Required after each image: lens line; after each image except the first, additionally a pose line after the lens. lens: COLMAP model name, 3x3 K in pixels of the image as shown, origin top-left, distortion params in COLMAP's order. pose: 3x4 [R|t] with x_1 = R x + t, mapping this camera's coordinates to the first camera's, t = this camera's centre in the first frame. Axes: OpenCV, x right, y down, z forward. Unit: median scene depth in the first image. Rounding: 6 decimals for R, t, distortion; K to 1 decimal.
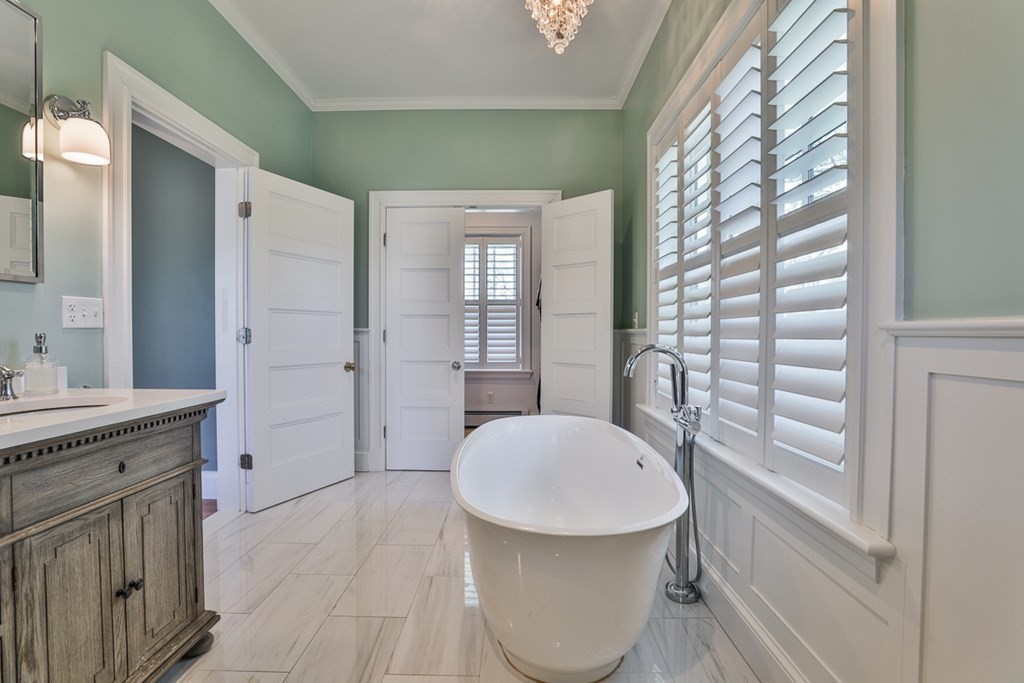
lens RADIAL K [[479.6, 0, 511.8], [0, 479.6, 327.2], [0, 0, 1]] dist [-0.024400, 0.000242]
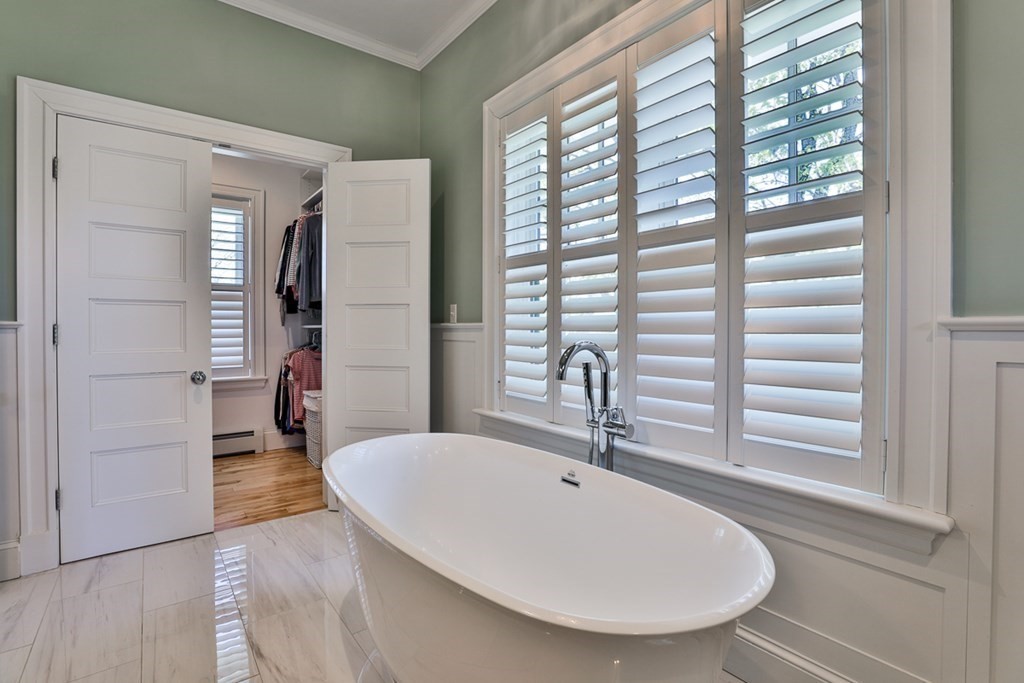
lens RADIAL K [[479.6, 0, 511.8], [0, 479.6, 327.2], [0, 0, 1]] dist [-0.024400, 0.000242]
pose [[0.781010, -0.004118, 0.624505, -0.251948], [-0.003668, 0.999931, 0.011181, 0.001060], [-0.624508, -0.011024, 0.780941, 0.288436]]
